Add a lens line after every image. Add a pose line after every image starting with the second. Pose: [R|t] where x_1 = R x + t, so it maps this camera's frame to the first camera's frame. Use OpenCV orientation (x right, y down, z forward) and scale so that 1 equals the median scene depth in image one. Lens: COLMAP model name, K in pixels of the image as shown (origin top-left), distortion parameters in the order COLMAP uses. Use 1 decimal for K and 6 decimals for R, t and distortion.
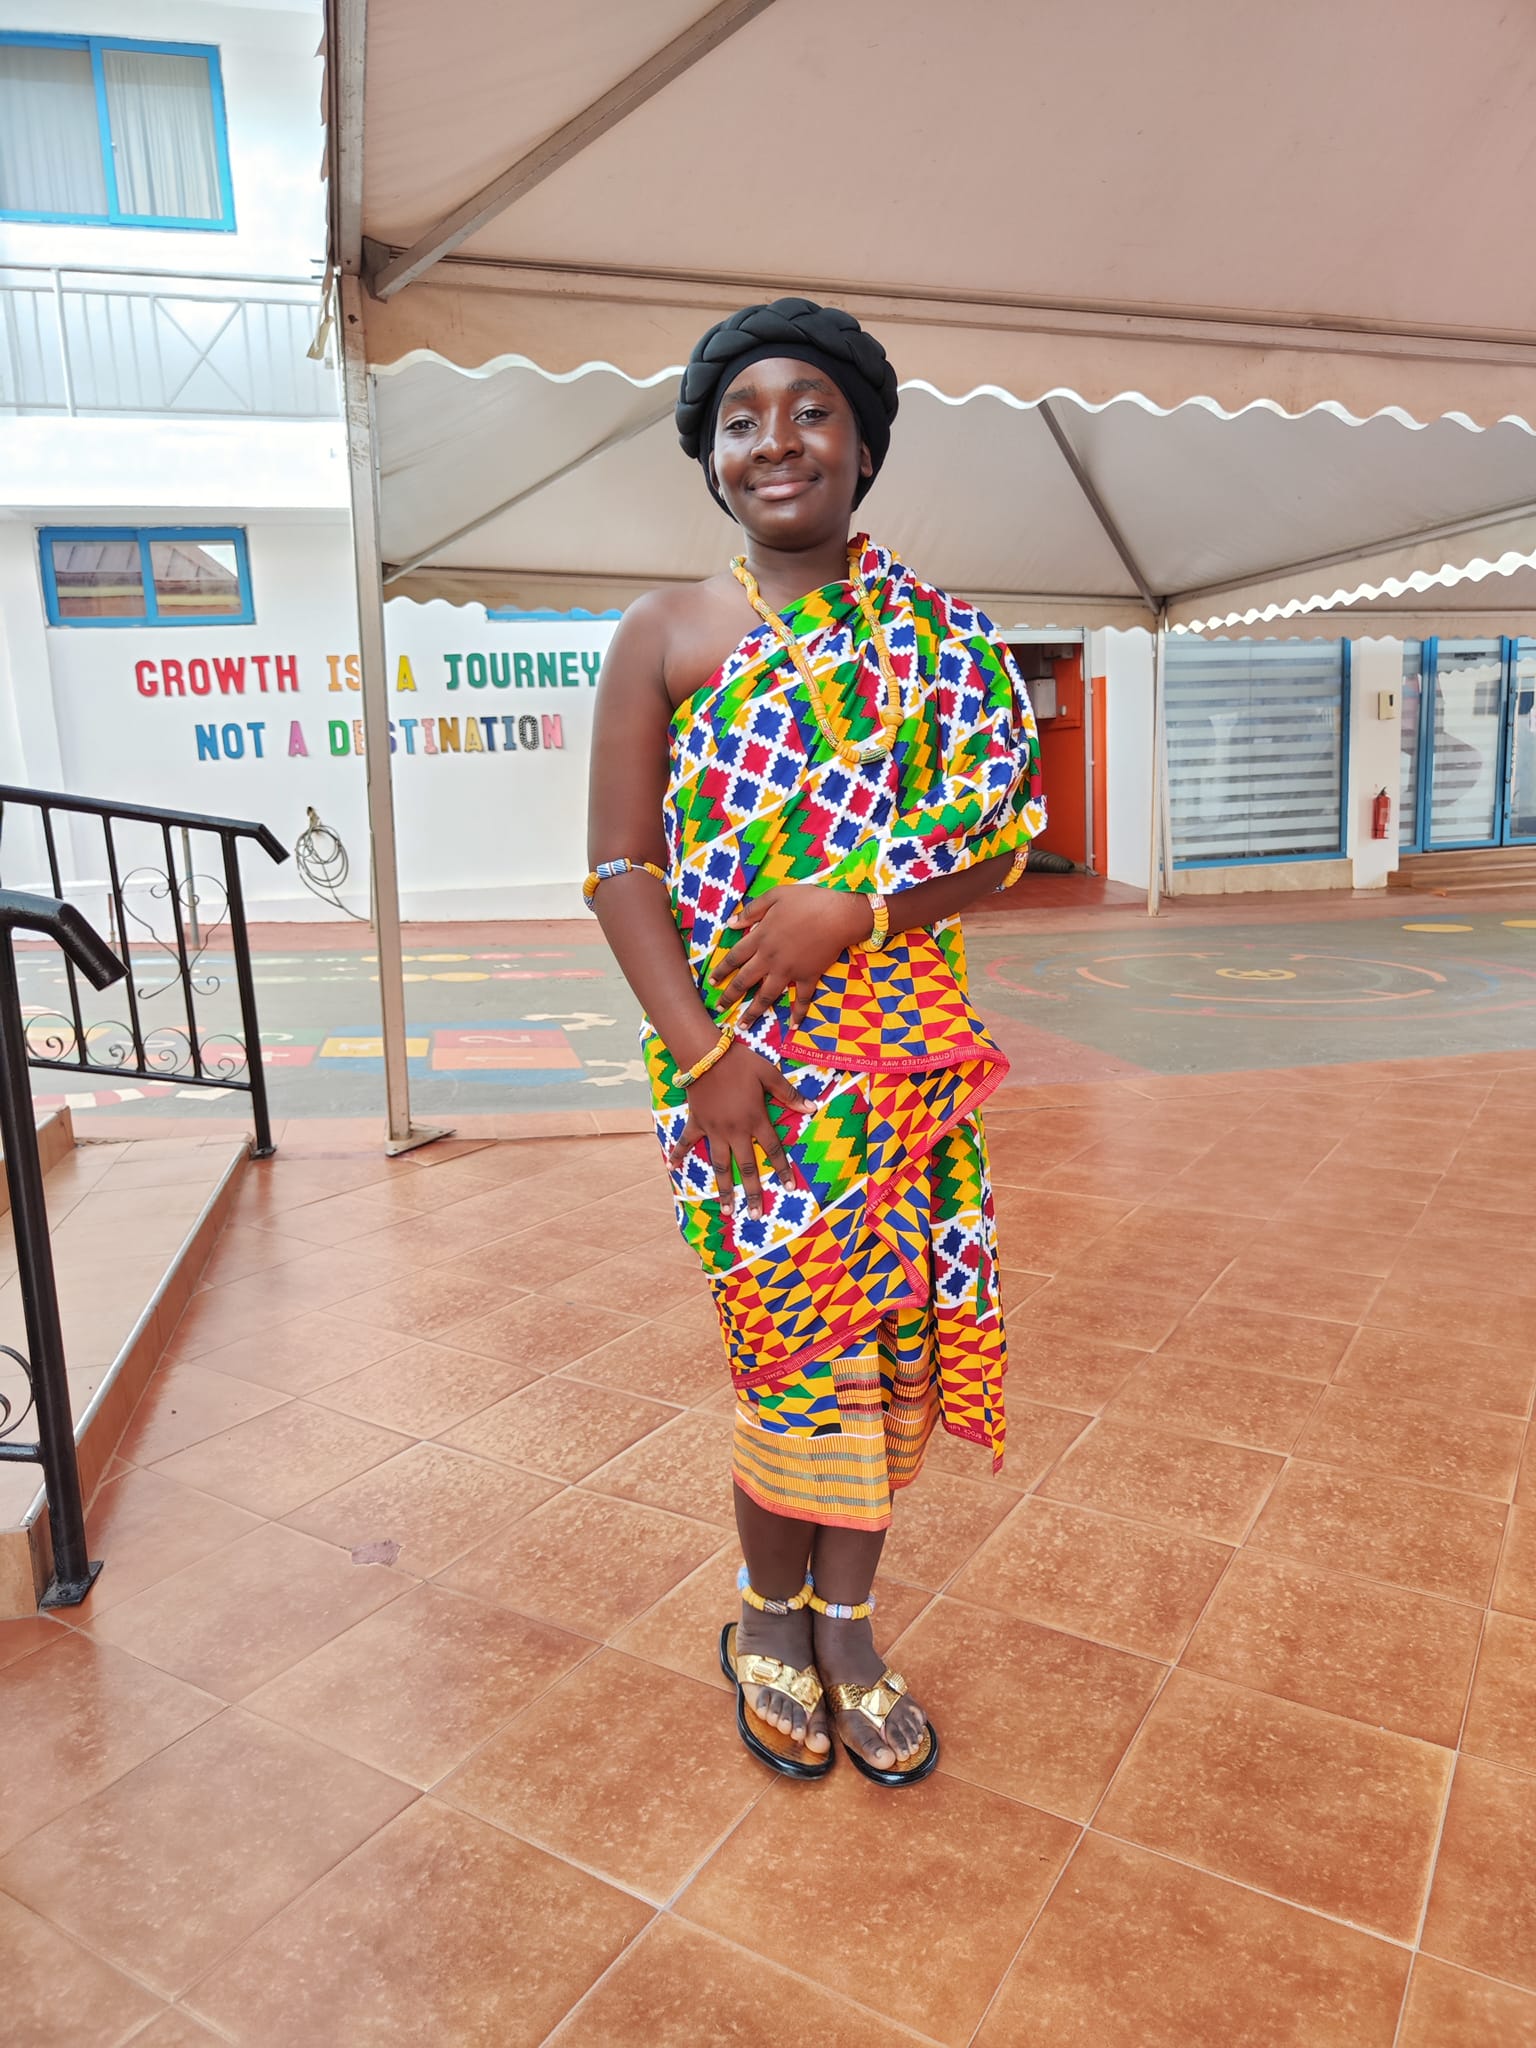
lens RADIAL K [[1367.0, 0, 768.0], [0, 1367.0, 1024.0], [0, 0, 1]] dist [0.001374, 0.000148]
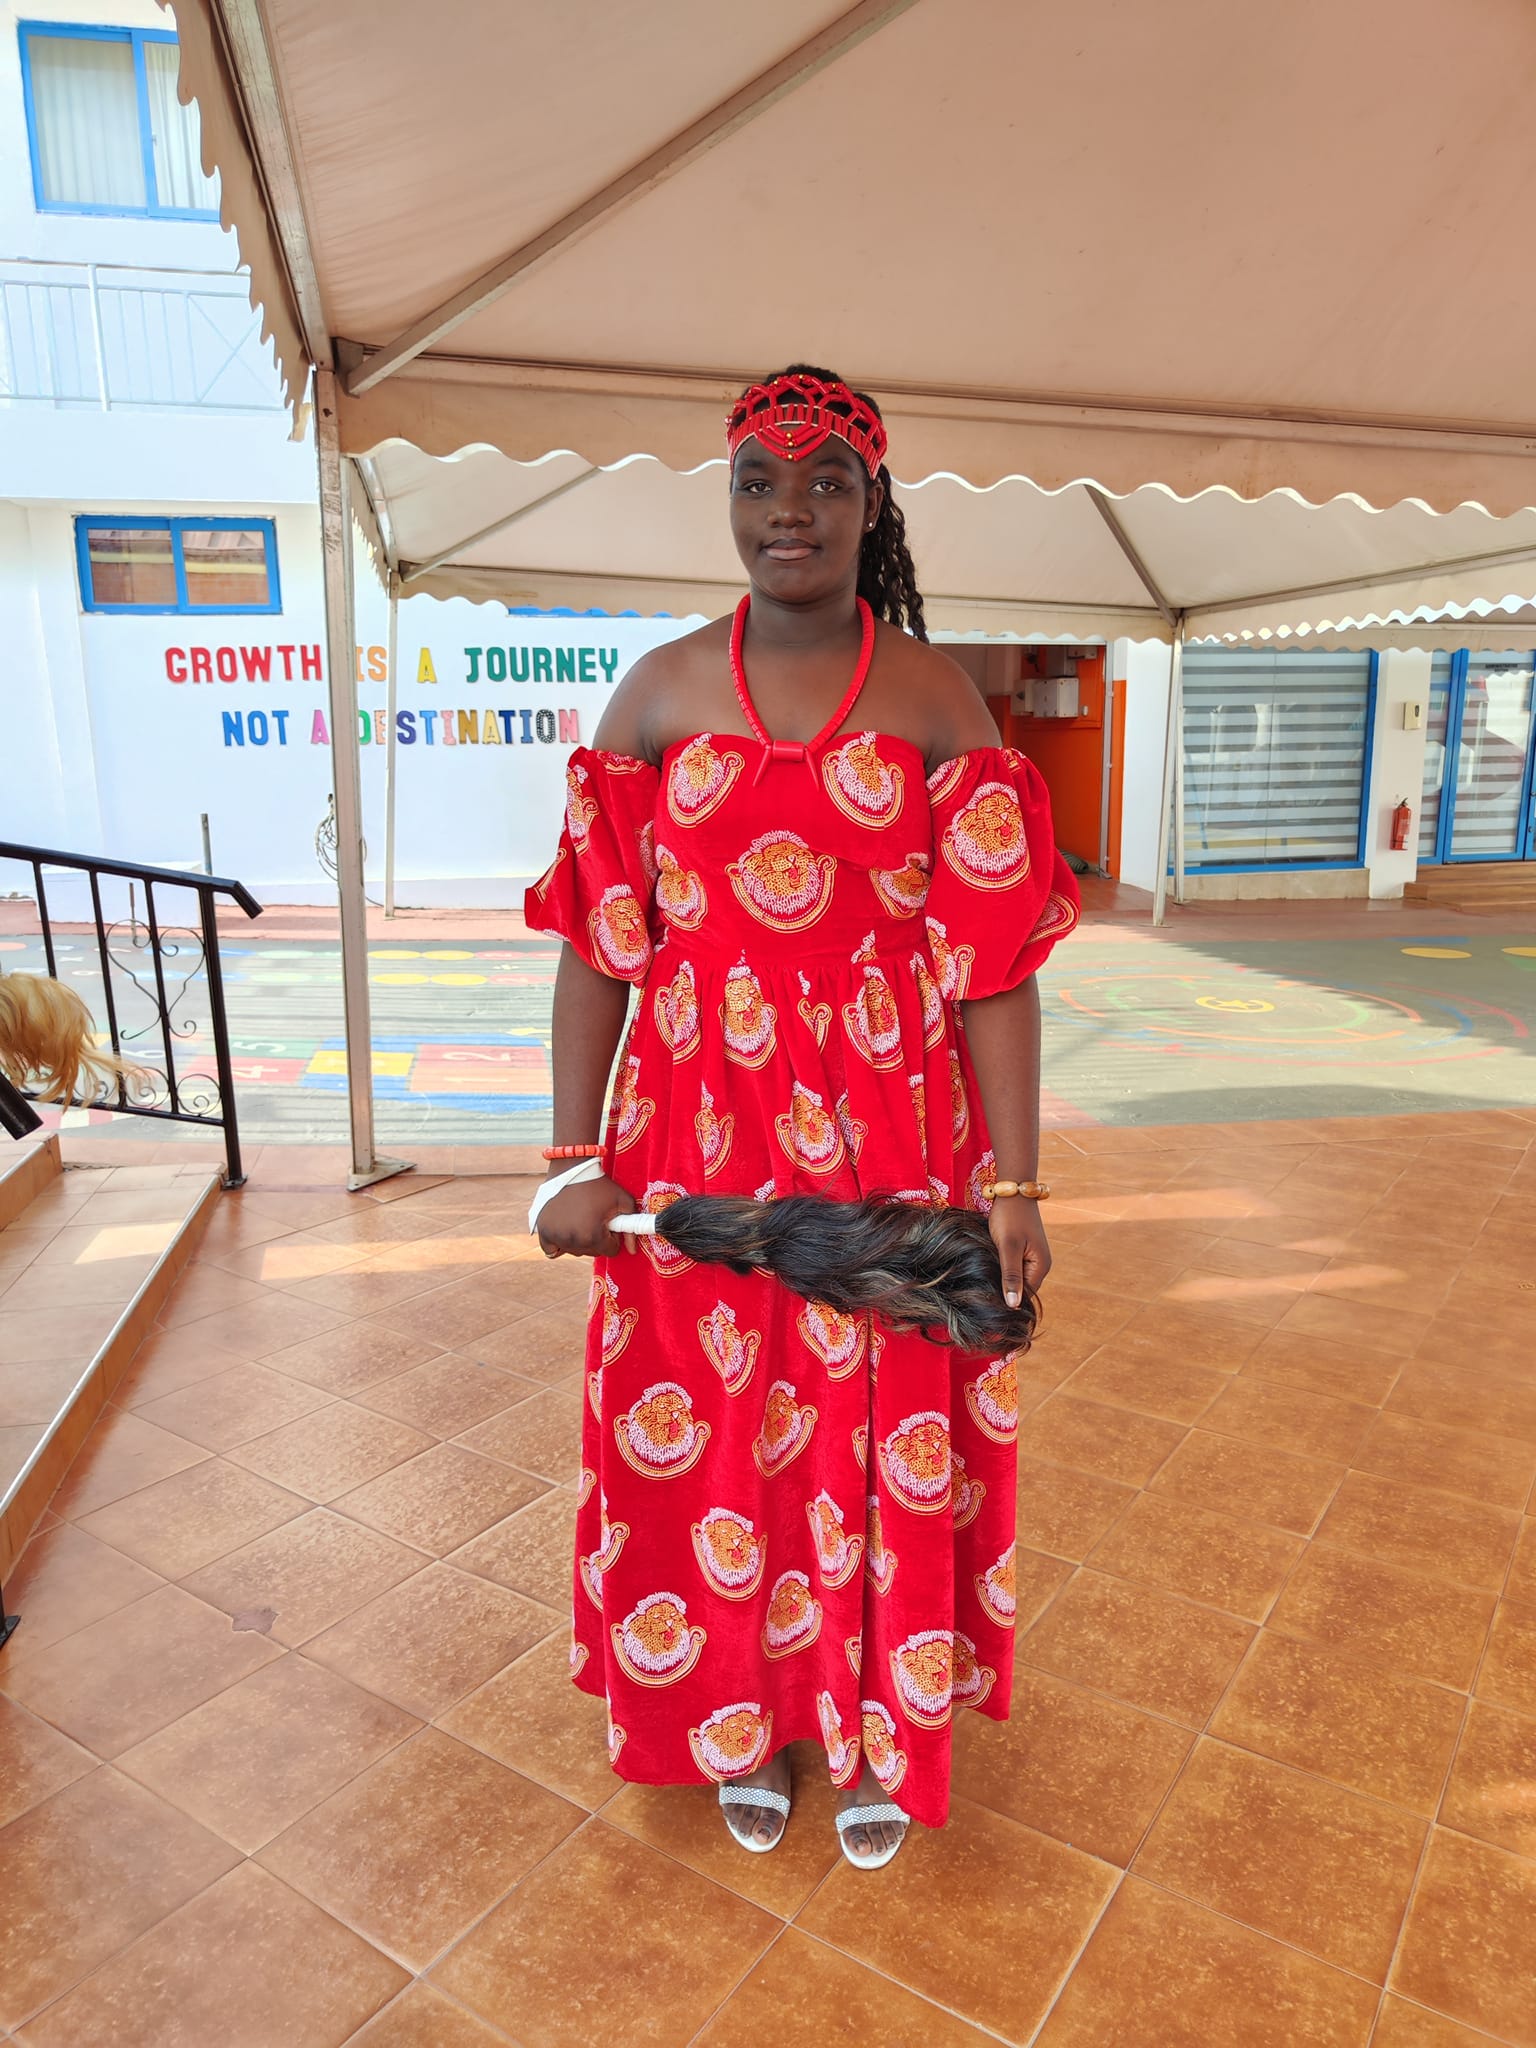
lens RADIAL K [[1363.6, 0, 761.4], [0, 1363.6, 1036.5], [0, 0, 1]] dist [0.000377, 0.002517]
pose [[0.998706, 0.039023, -0.032625, 0.124621], [-0.037686, 0.998463, 0.040630, -0.131629], [0.034160, -0.039348, 0.998641, -0.089010]]
